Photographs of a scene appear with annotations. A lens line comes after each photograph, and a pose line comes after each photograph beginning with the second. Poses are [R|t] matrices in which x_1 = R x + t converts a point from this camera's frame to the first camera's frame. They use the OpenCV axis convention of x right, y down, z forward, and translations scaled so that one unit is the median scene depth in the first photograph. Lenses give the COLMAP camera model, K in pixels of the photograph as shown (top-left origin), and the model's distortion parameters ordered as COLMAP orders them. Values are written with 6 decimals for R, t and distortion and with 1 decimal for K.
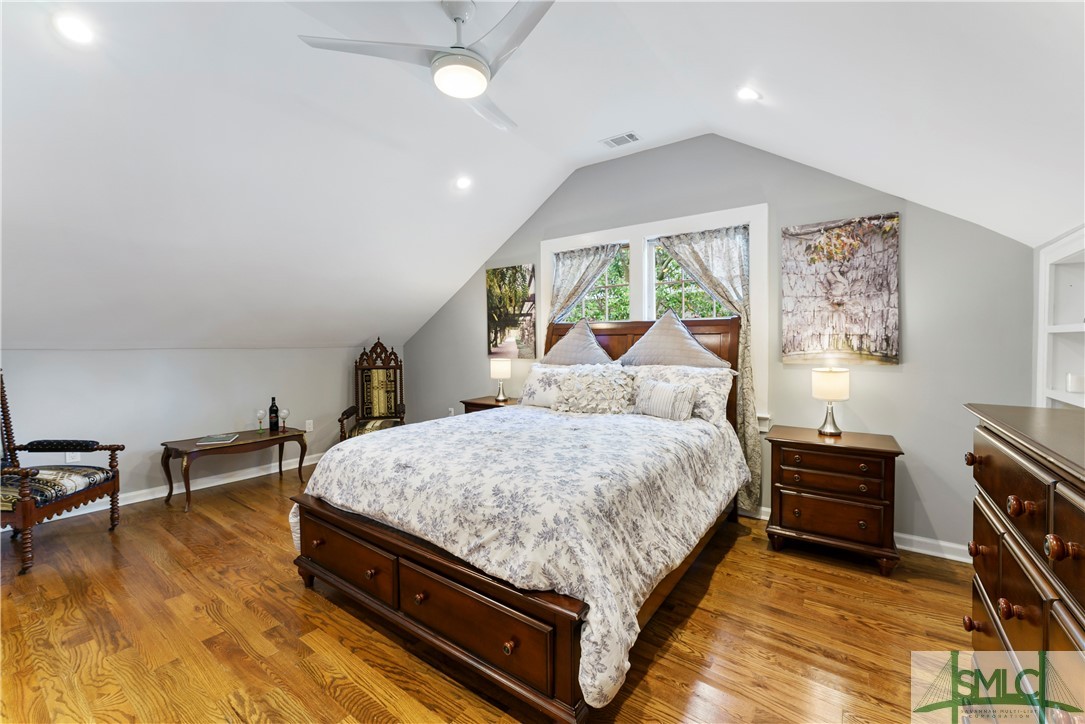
lens RADIAL K [[435.6, 0, 542.5], [0, 435.6, 362.0], [0, 0, 1]] dist [0.000615, -0.000106]
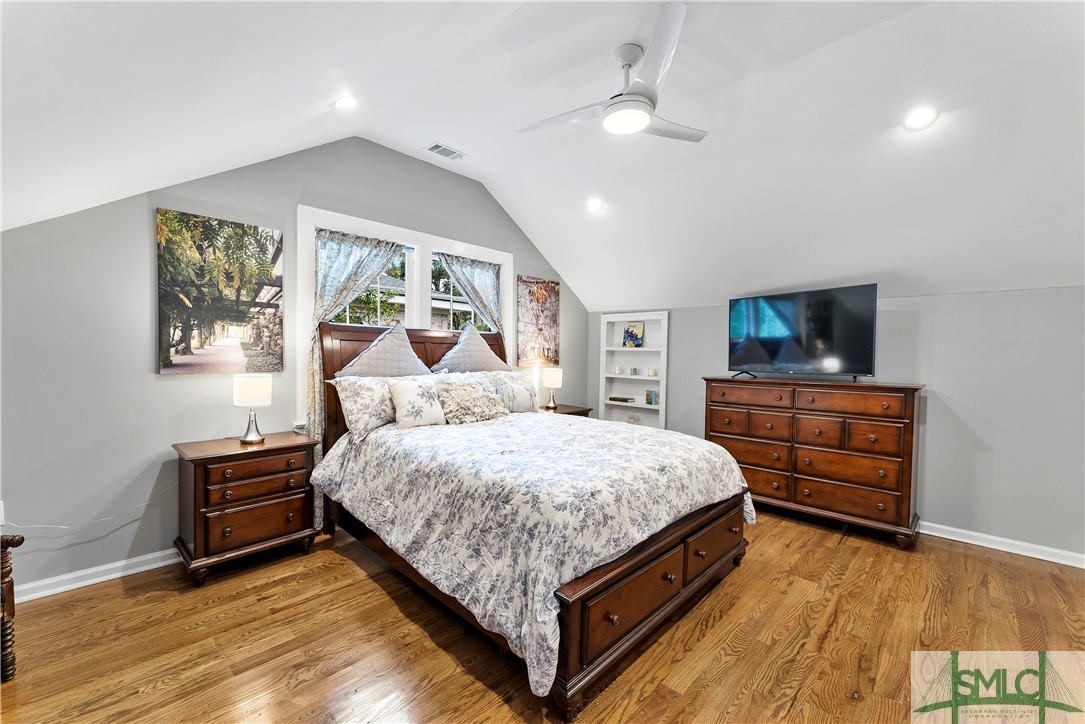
lens RADIAL K [[446.8, 0, 542.5], [0, 446.8, 362.0], [0, 0, 1]] dist [-0.000462, -0.000343]
pose [[0.137264, -0.014964, 0.990421, -0.970241], [0.027401, 0.999561, 0.011305, -0.029213], [-0.990155, 0.025587, 0.137614, 0.751399]]
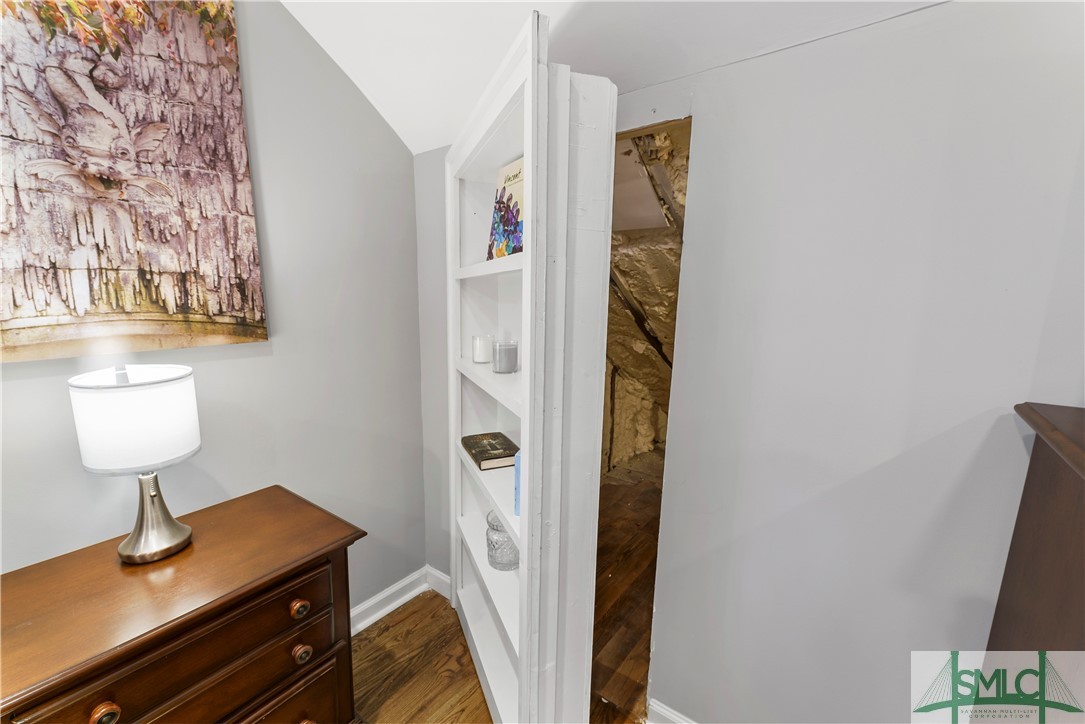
lens RADIAL K [[446.8, 0, 542.5], [0, 446.8, 362.0], [0, 0, 1]] dist [-0.000462, -0.000343]
pose [[0.042578, -0.167837, 0.984895, 0.315618], [0.015319, 0.985783, 0.167326, -0.043903], [-0.998976, 0.007963, 0.044544, 0.626732]]
